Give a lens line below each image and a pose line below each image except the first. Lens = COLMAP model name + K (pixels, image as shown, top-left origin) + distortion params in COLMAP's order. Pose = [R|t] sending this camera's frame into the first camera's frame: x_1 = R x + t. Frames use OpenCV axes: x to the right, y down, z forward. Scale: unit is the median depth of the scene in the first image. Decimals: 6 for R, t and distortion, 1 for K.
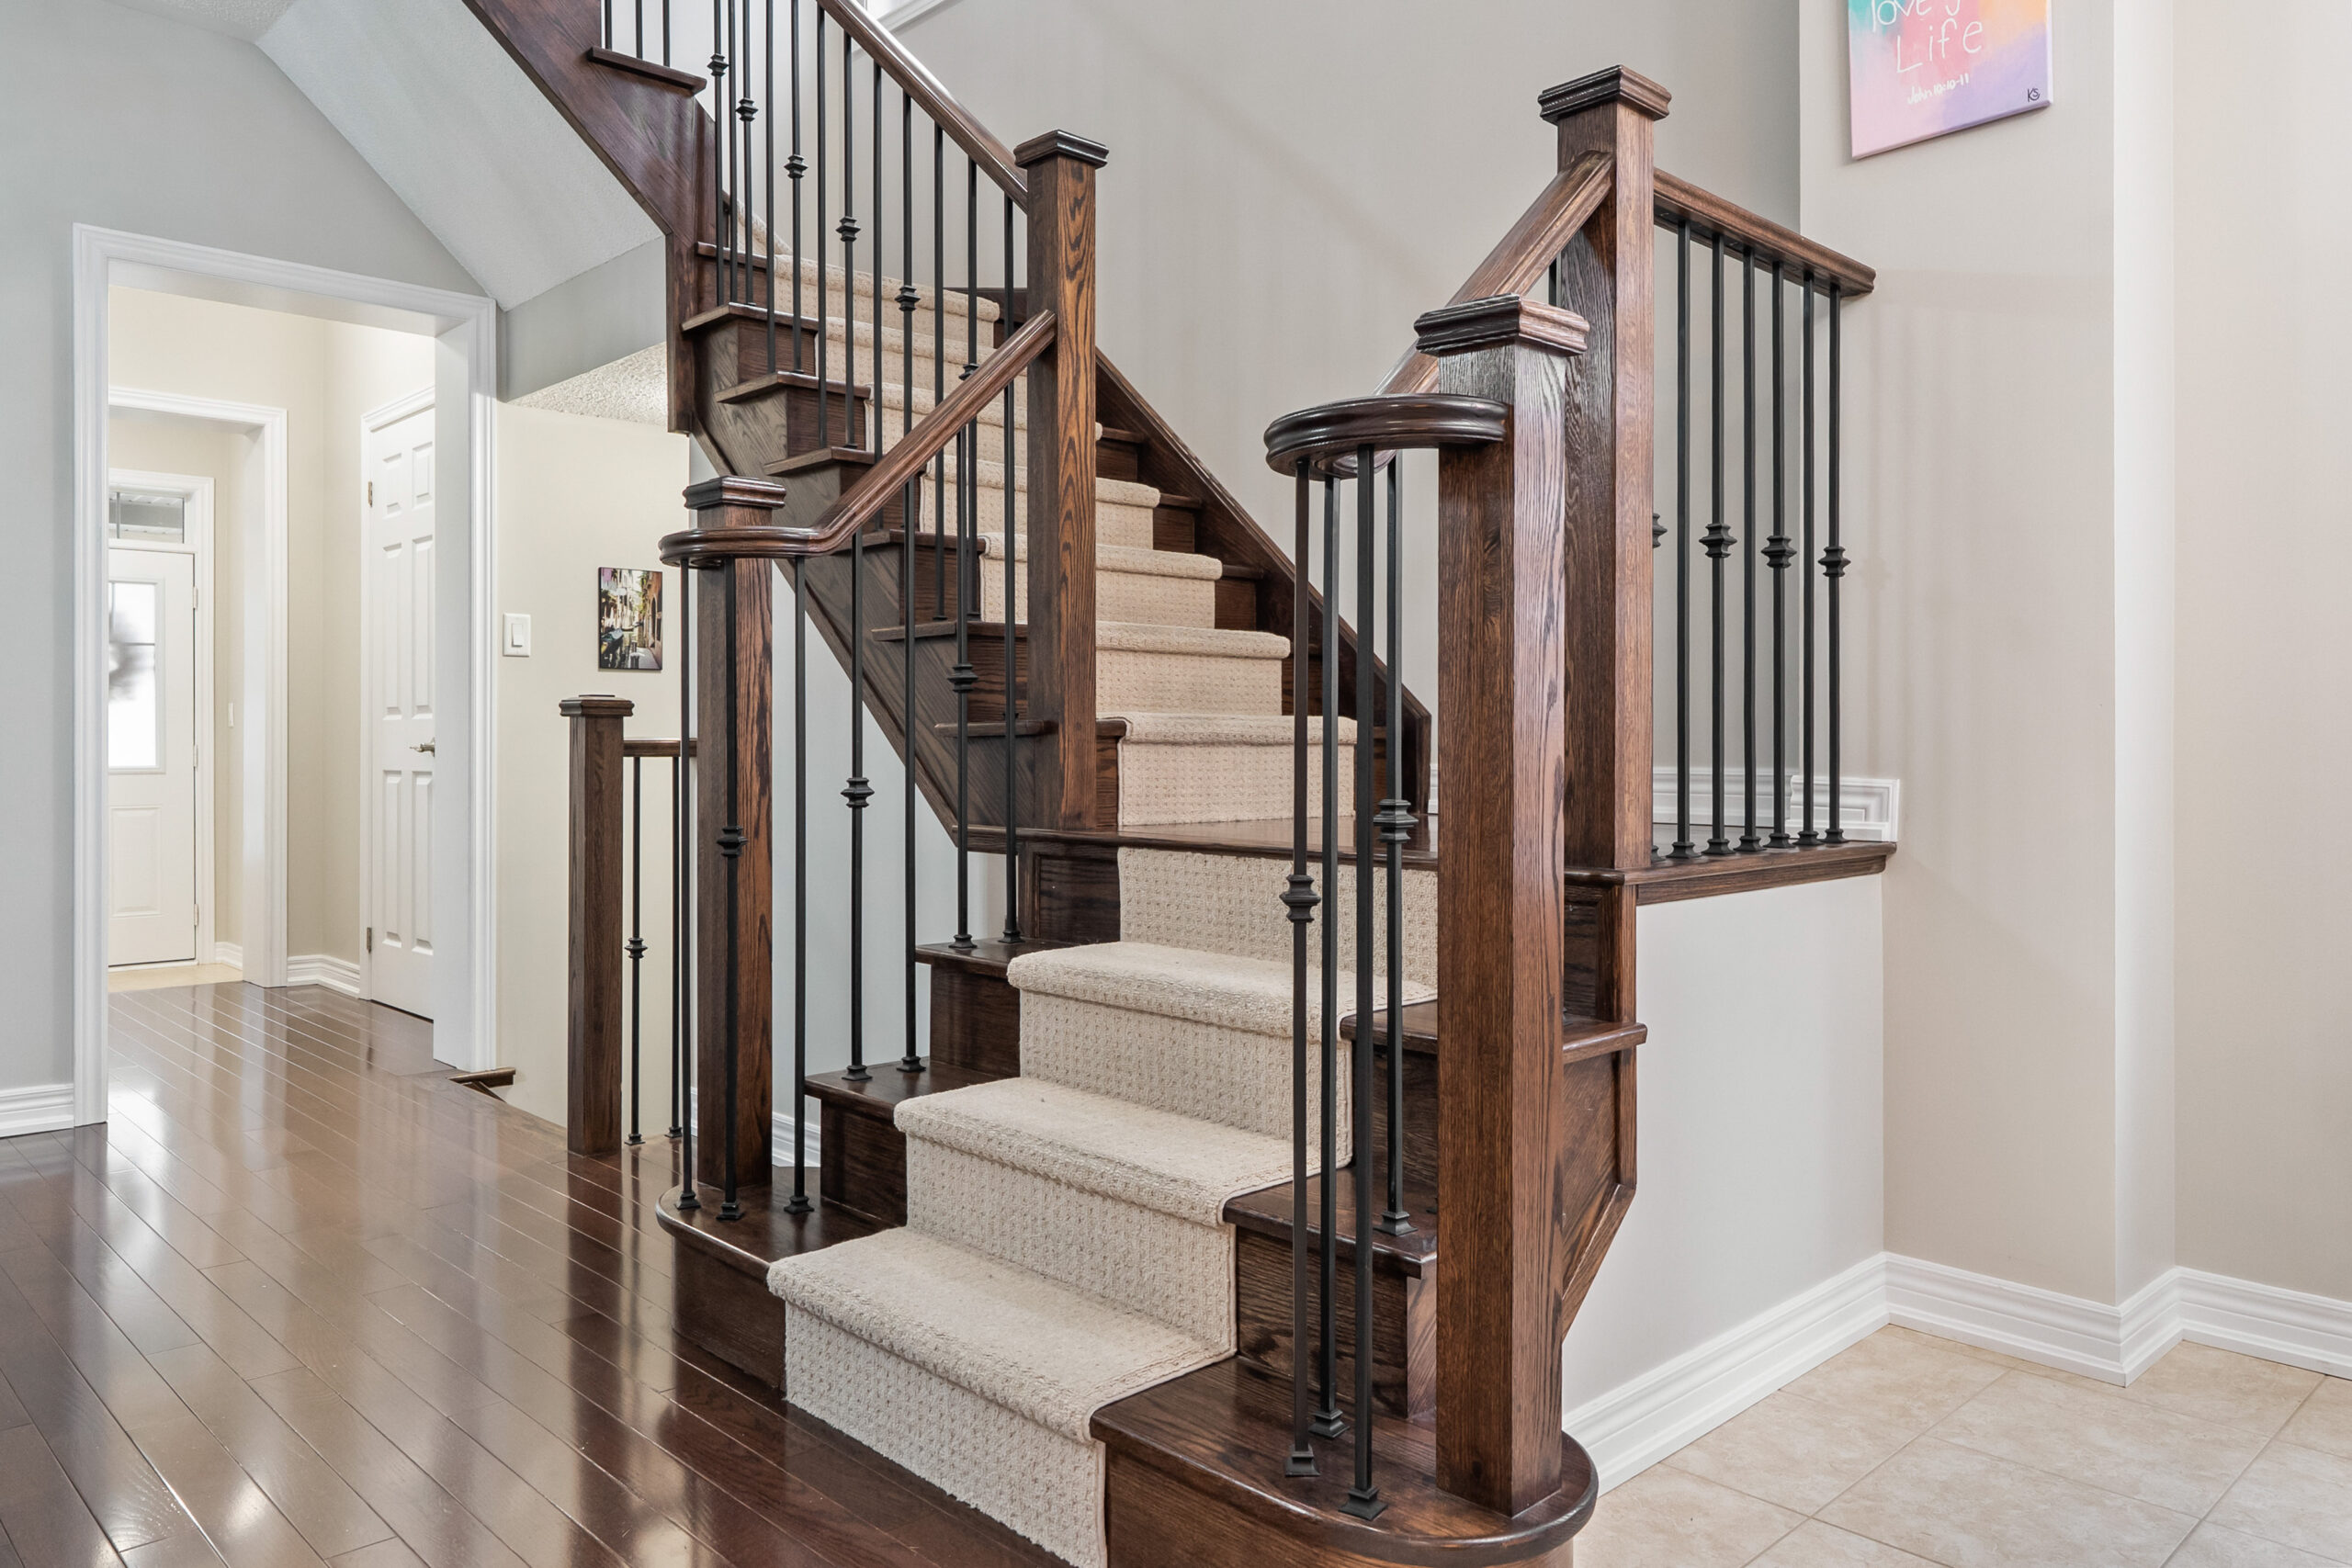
lens RADIAL K [[1630.1, 0, 1173.6], [0, 1630.1, 781.0], [0, 0, 1]] dist [-0.001279, -0.004014]
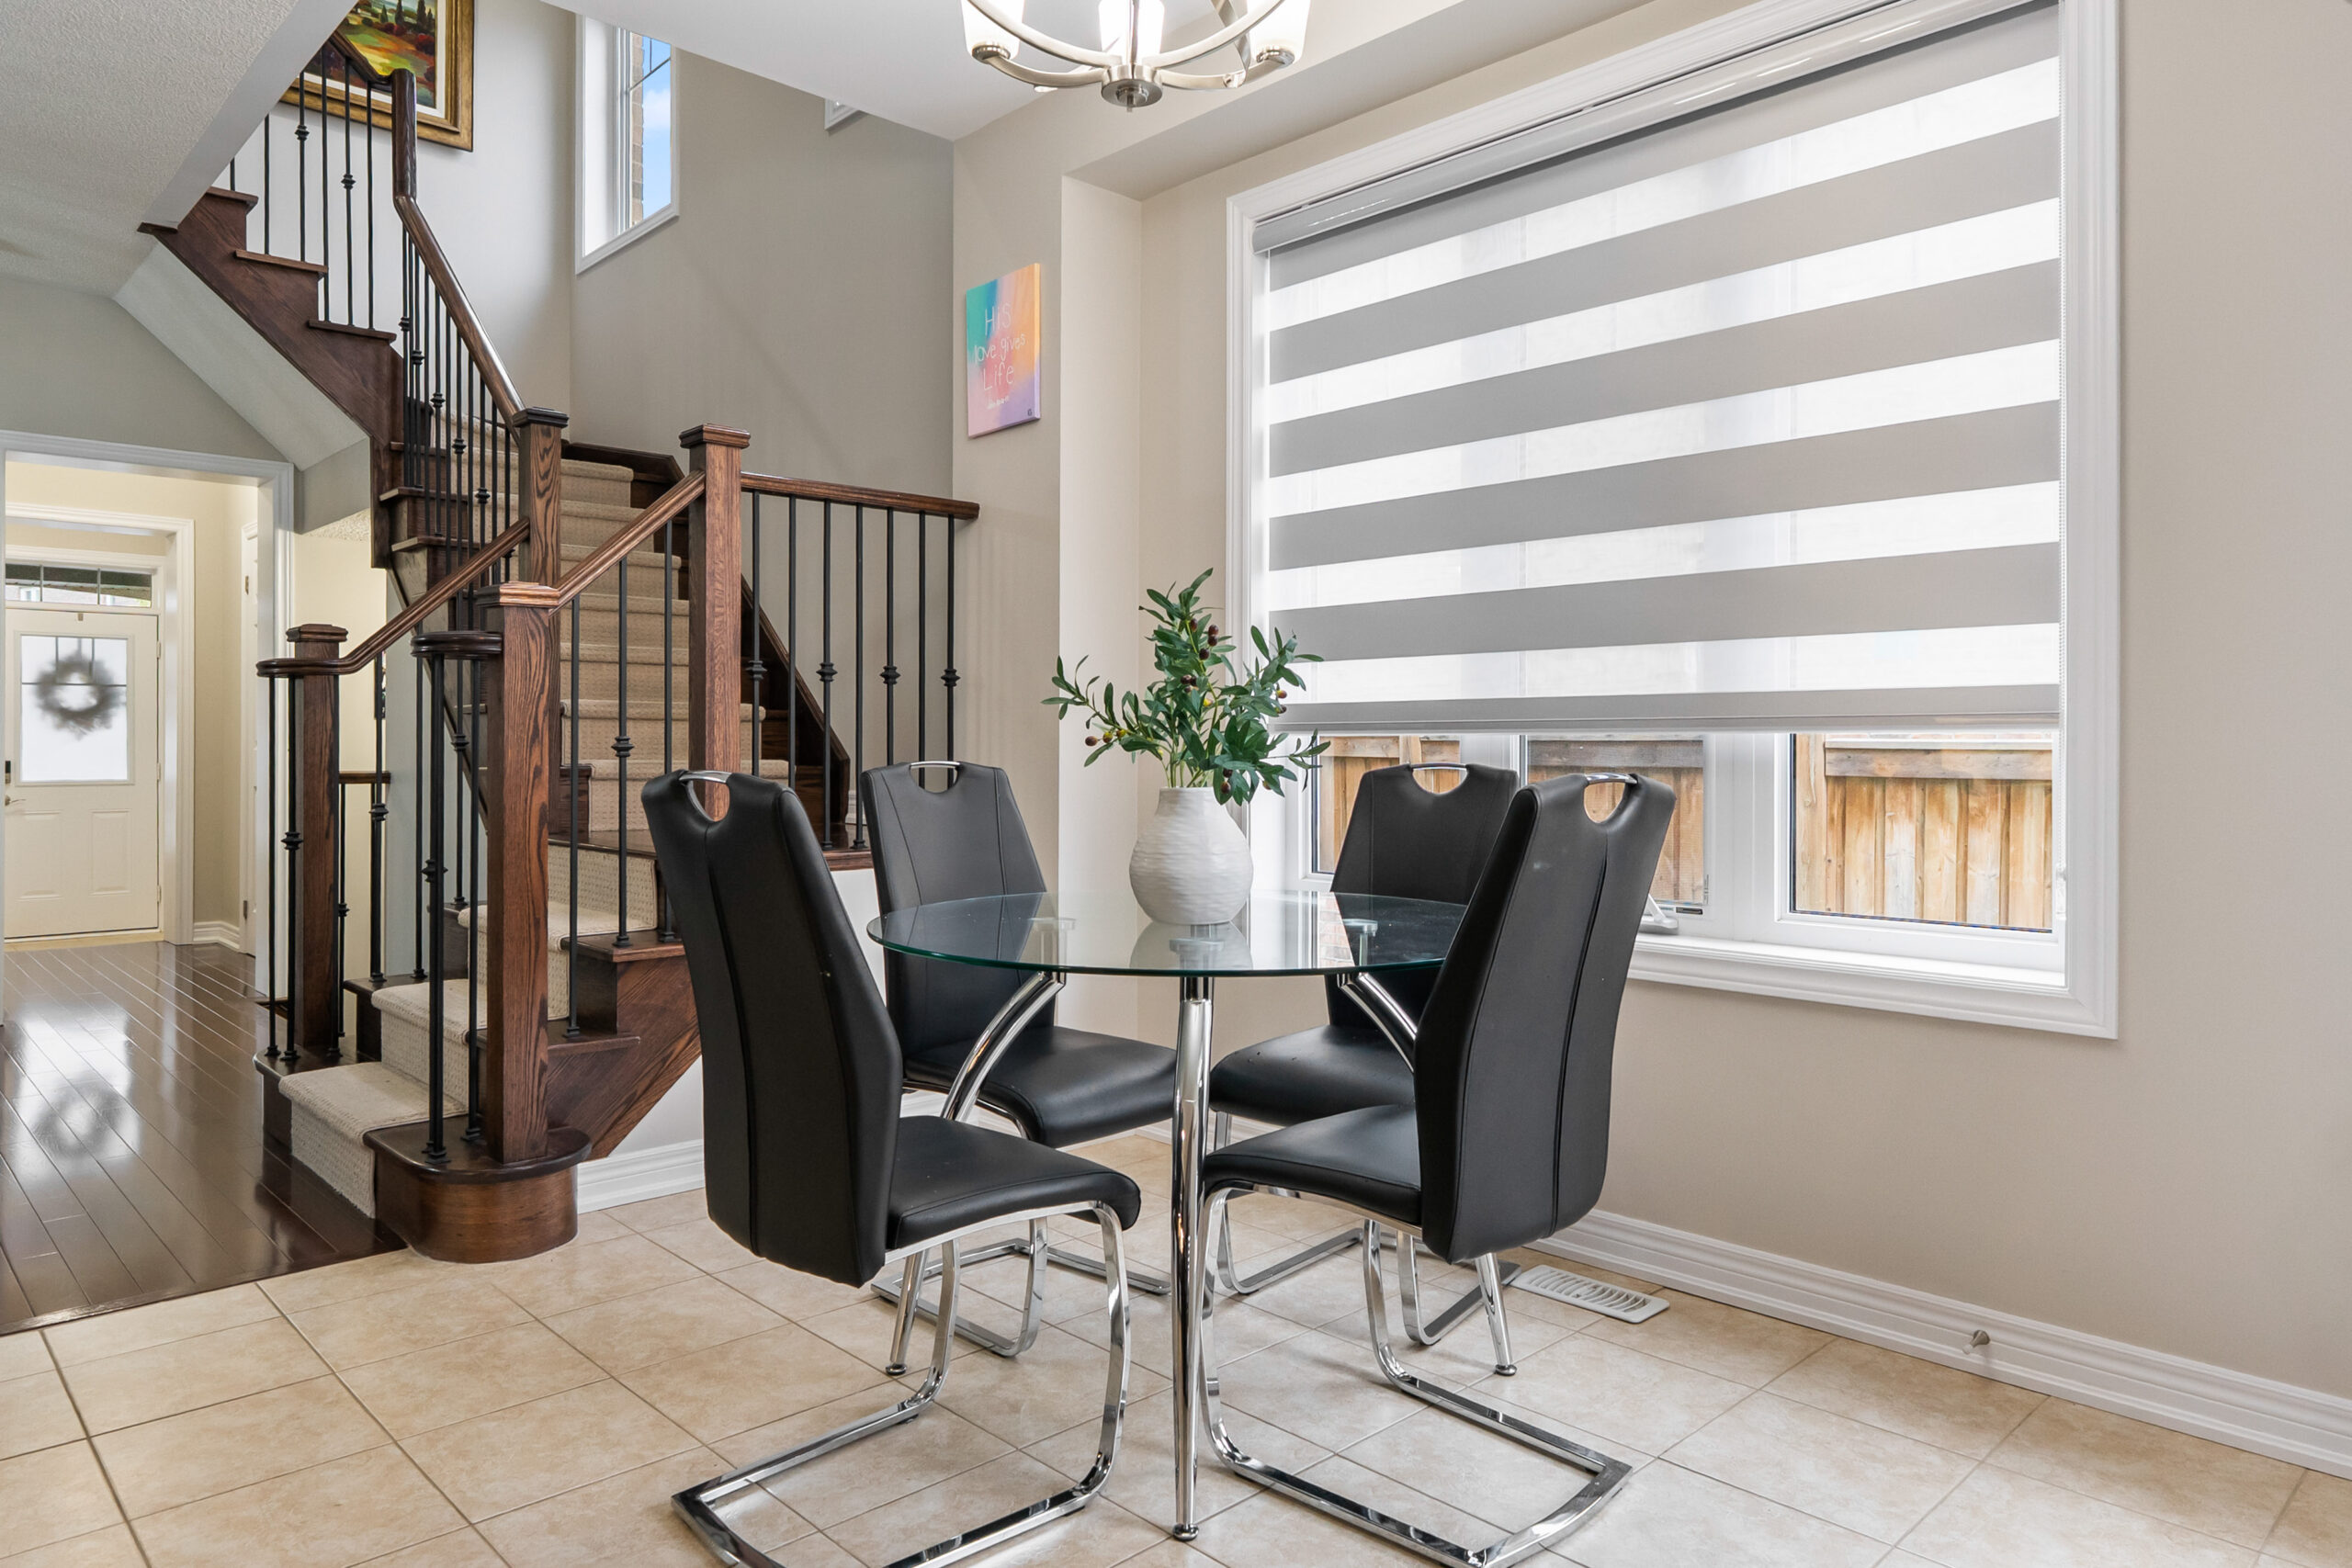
lens RADIAL K [[1488.3, 0, 1175.8], [0, 1488.3, 772.1], [0, 0, 1]] dist [-0.007281, 0.001310]
pose [[0.999987, 0.003232, -0.003861, 0.443322], [-0.003256, 0.999976, -0.006089, -0.019149], [0.003842, 0.006101, 0.999974, -0.372718]]
